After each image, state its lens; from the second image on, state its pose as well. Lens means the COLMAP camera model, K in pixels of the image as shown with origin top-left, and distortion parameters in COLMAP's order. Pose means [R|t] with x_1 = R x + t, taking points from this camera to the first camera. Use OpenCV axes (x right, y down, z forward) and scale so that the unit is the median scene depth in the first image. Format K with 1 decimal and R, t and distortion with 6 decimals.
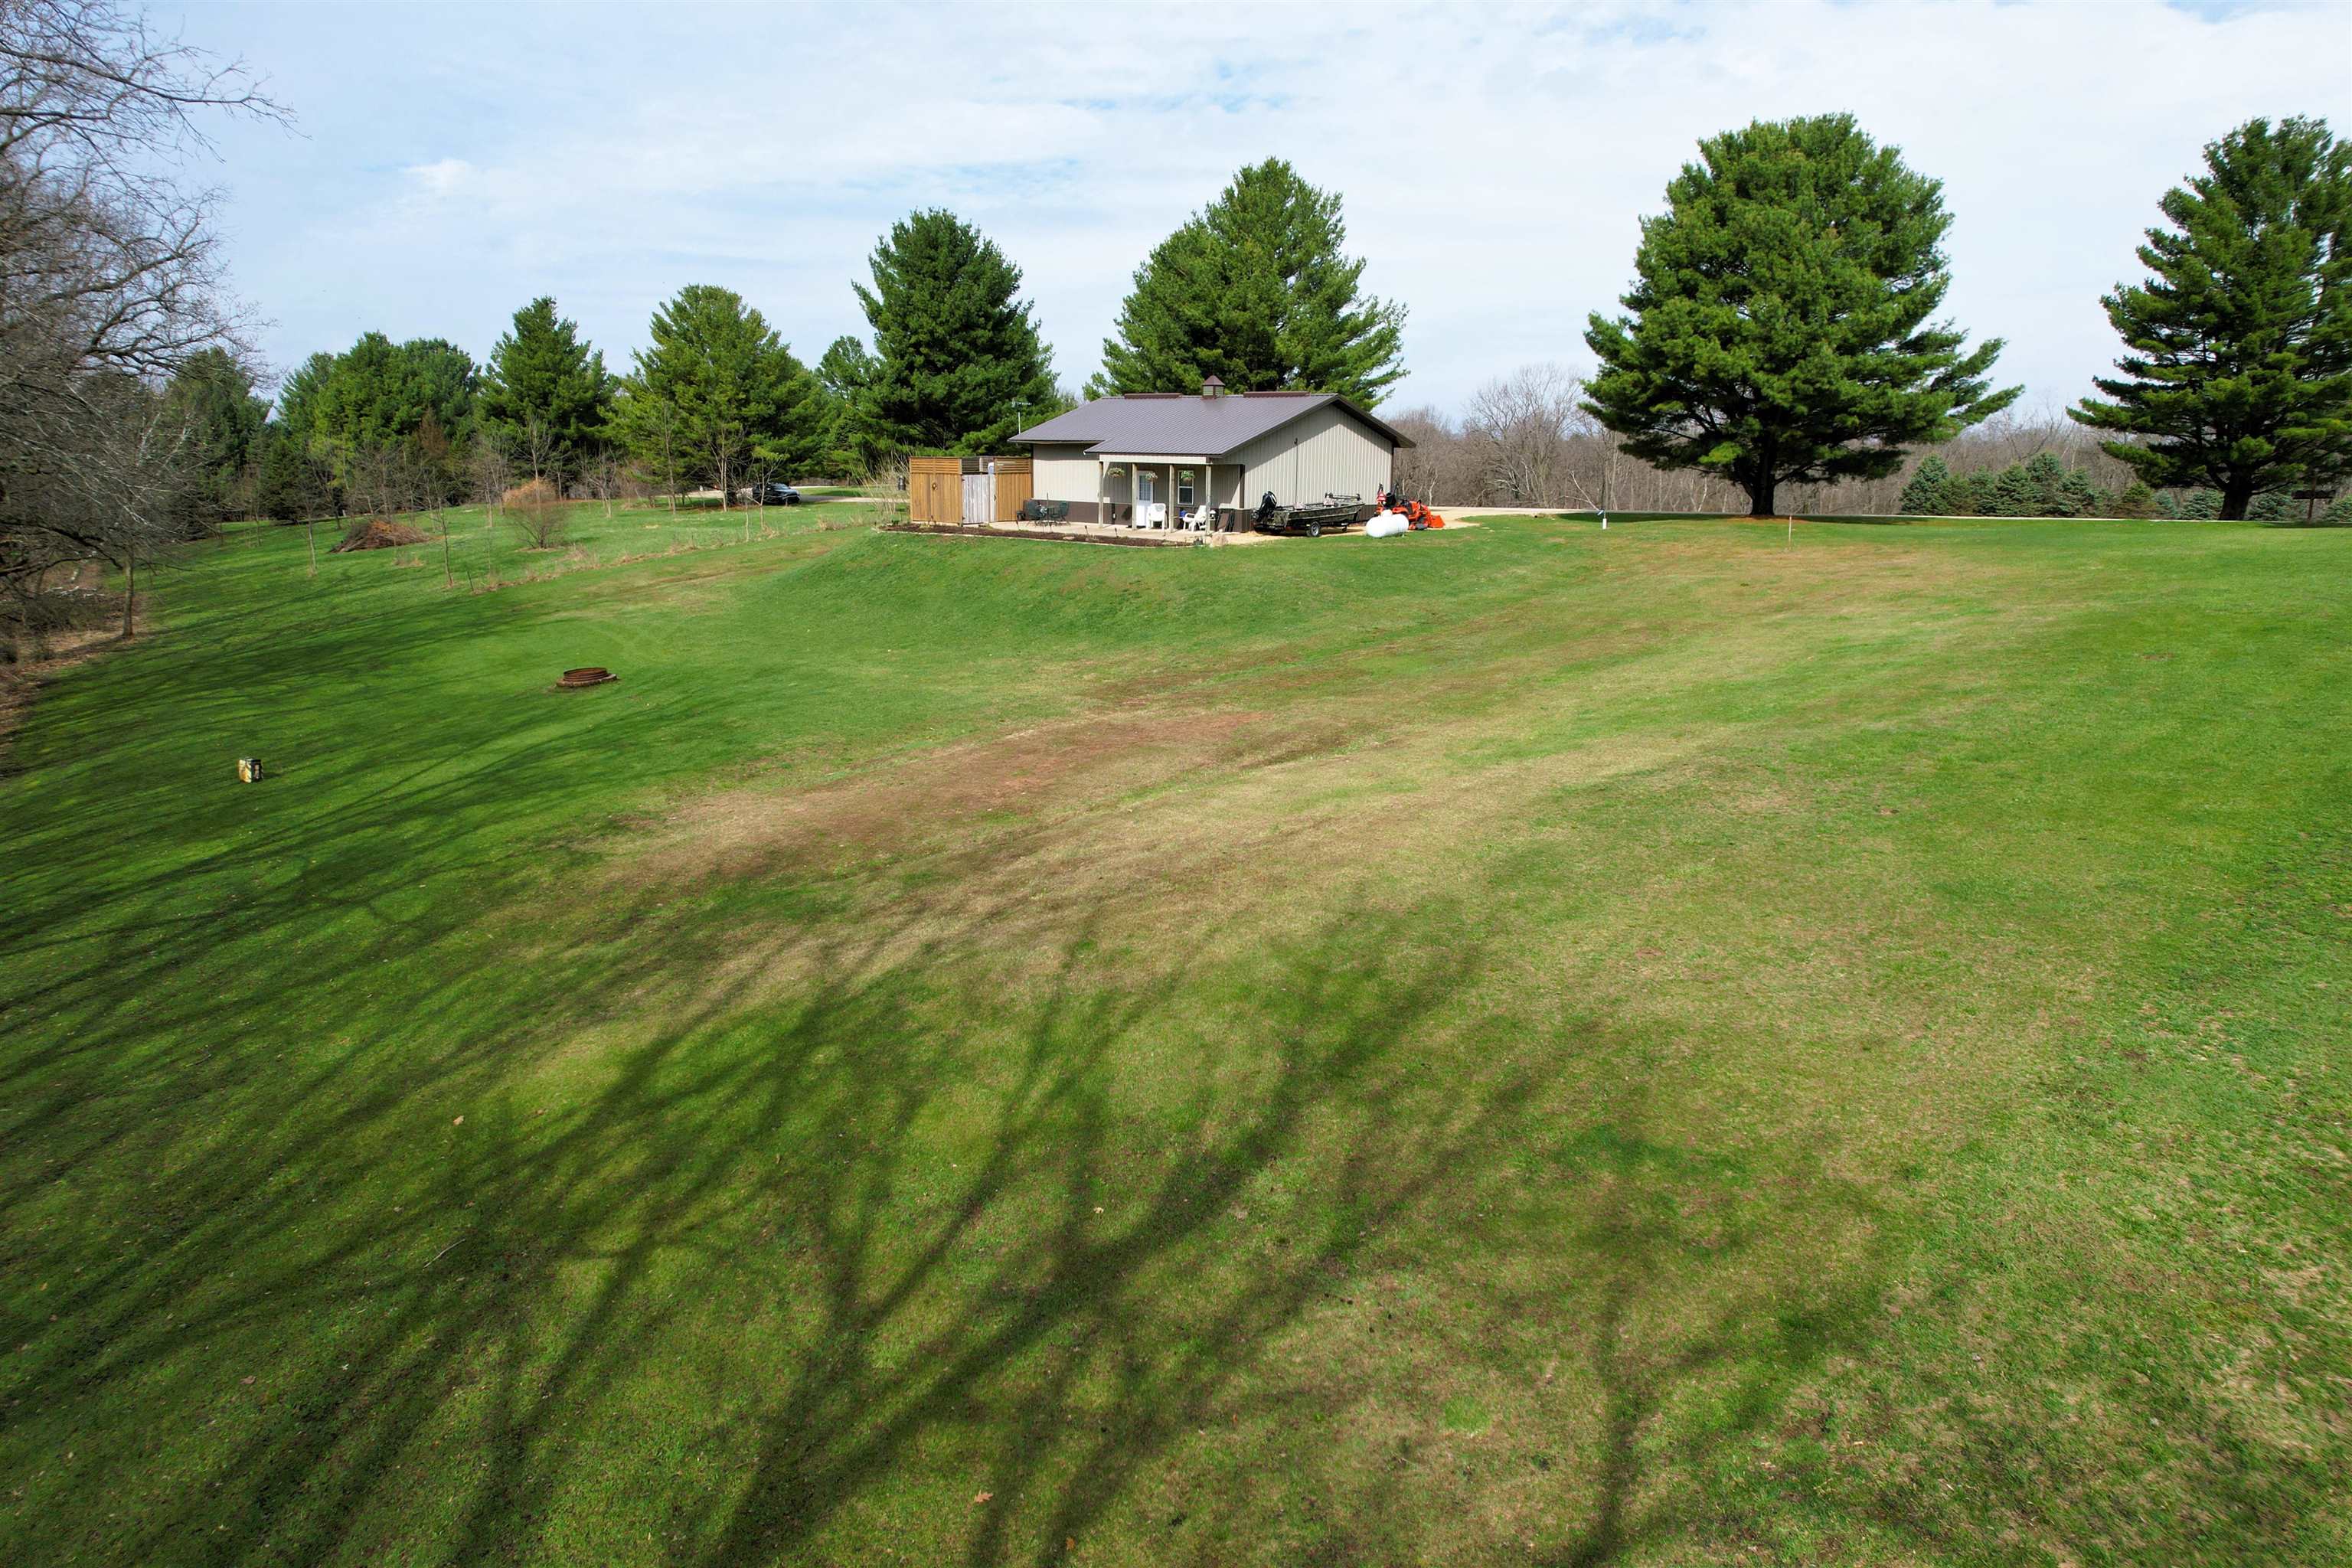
lens RADIAL K [[1508.5, 0, 1176.0], [0, 1508.5, 784.0], [0, 0, 1]] dist [-0.088118, 0.080223]
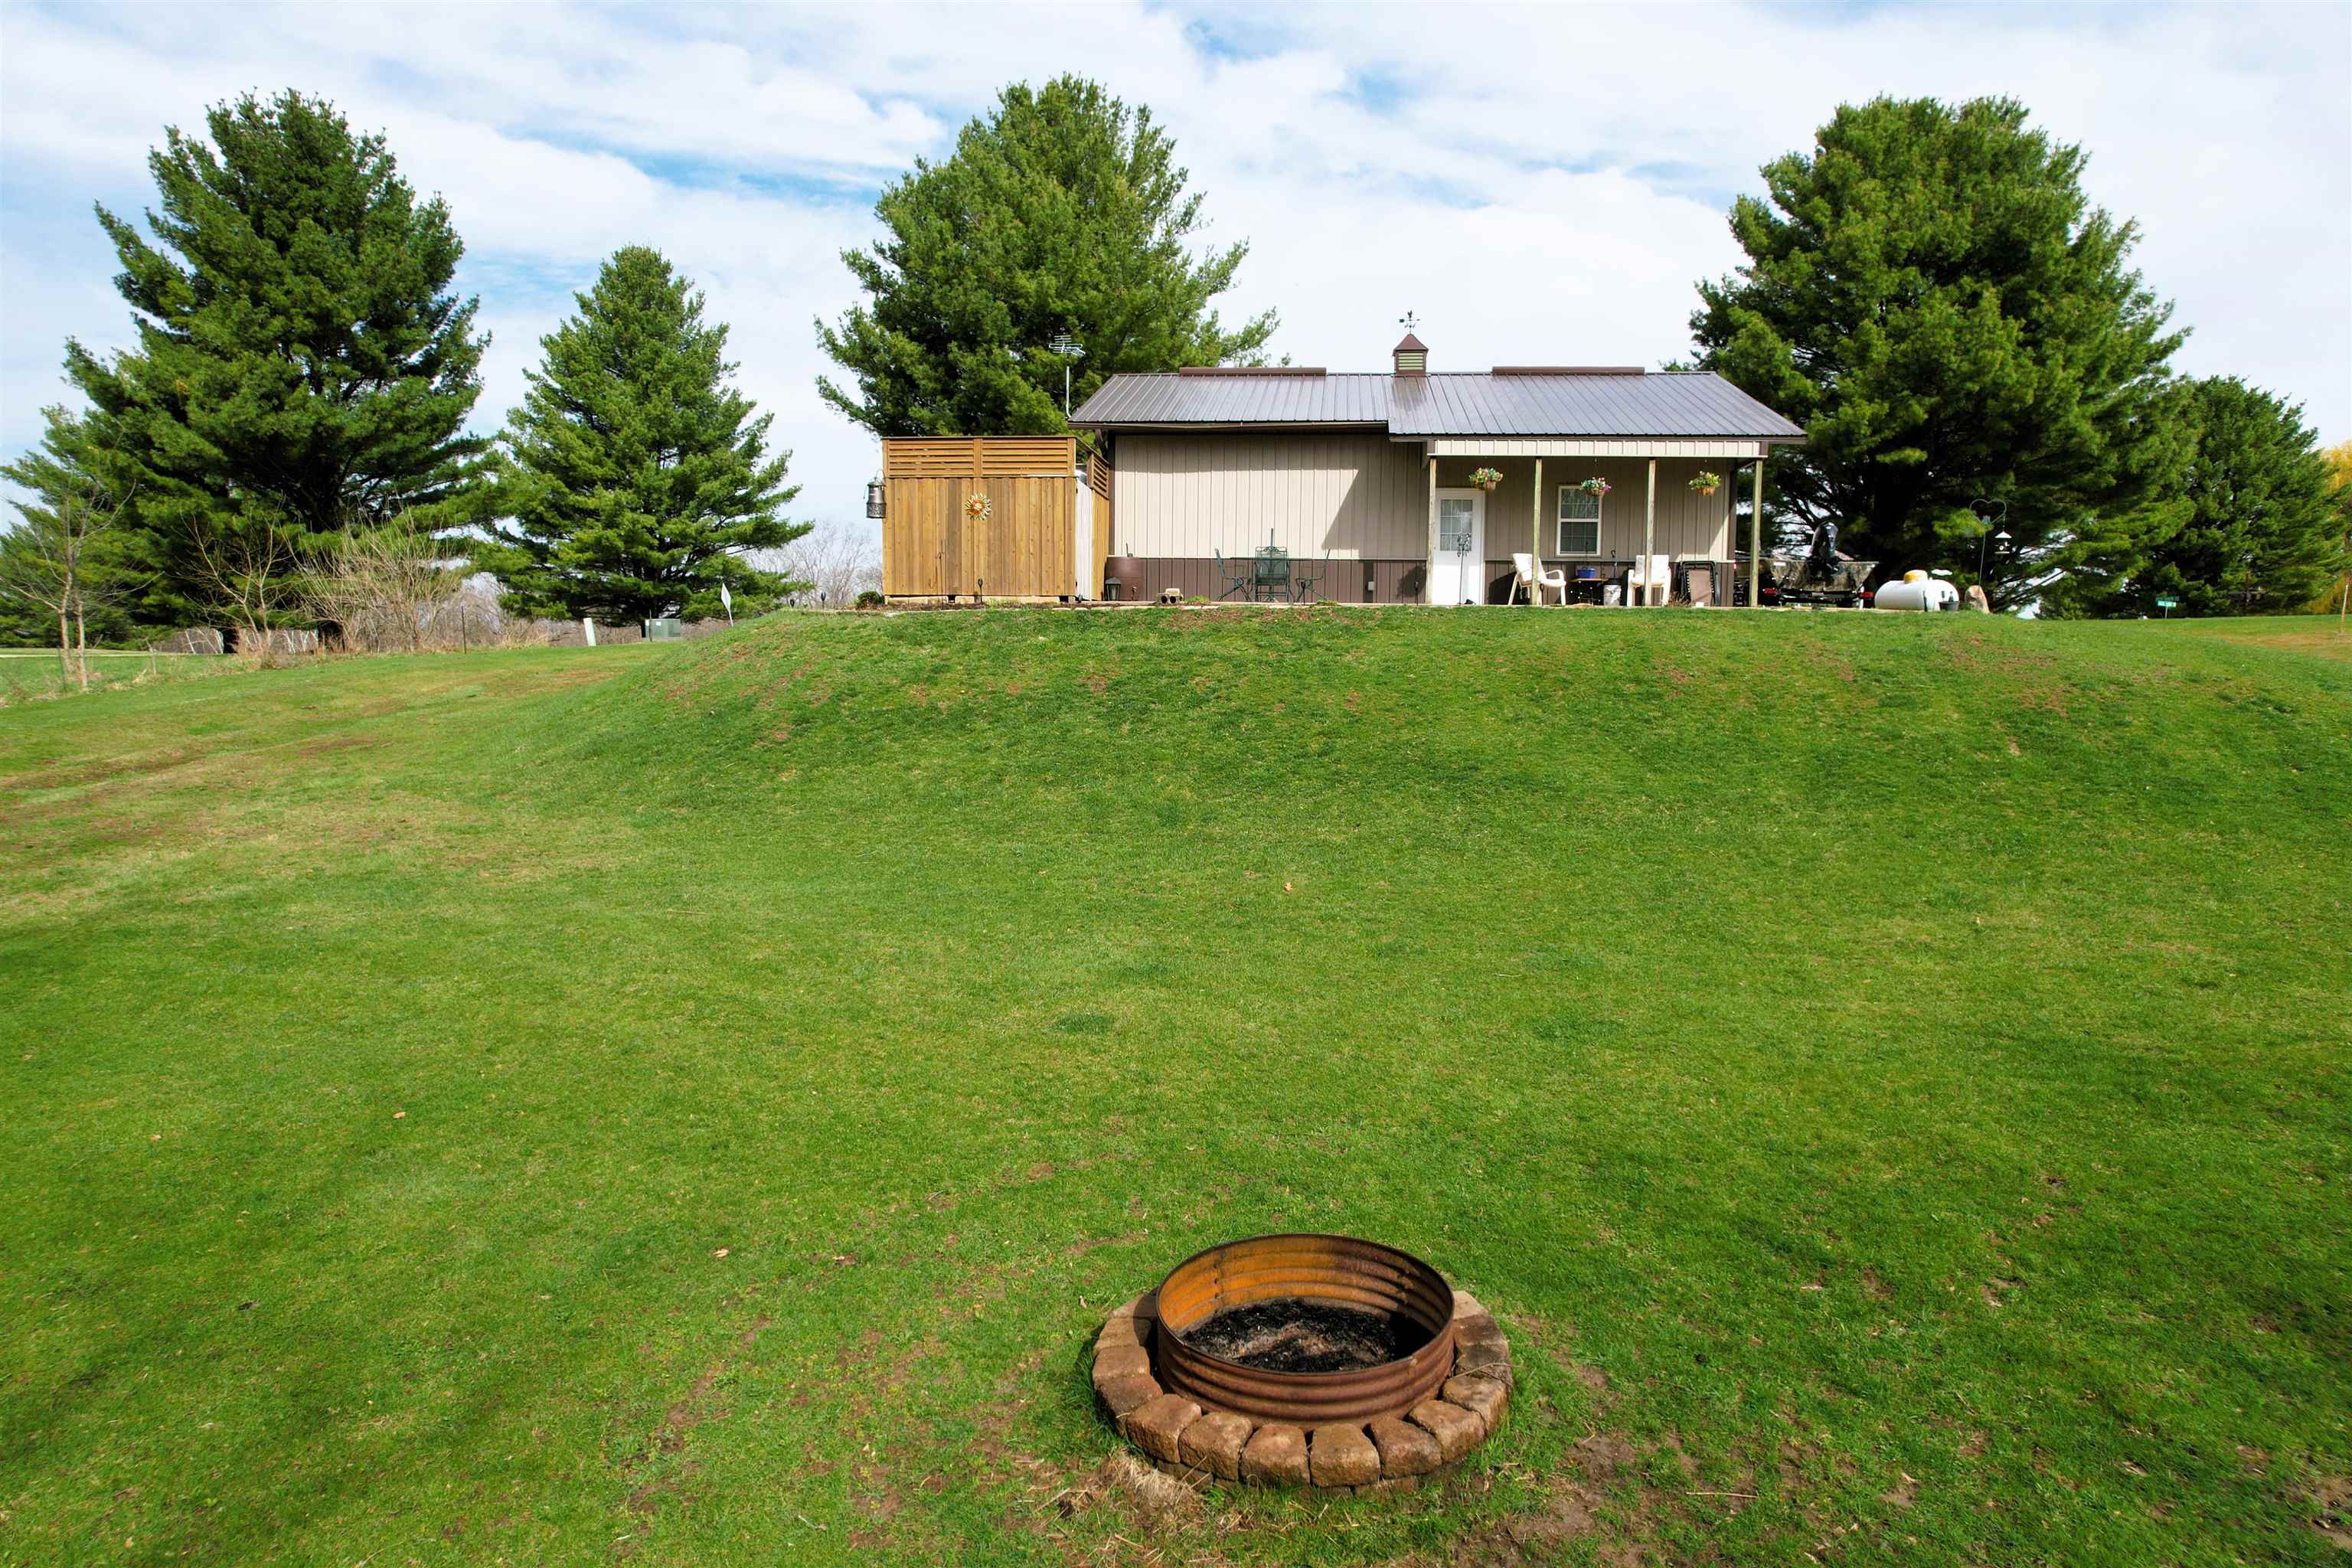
lens RADIAL K [[1494.5, 0, 1188.8], [0, 1494.5, 774.4], [0, 0, 1]] dist [-0.083651, 0.071752]
pose [[0.804836, -0.048712, 0.591495, -0.221675], [0.127614, 0.987518, -0.092315, -0.052516], [-0.579616, 0.149782, 0.801006, 0.413412]]
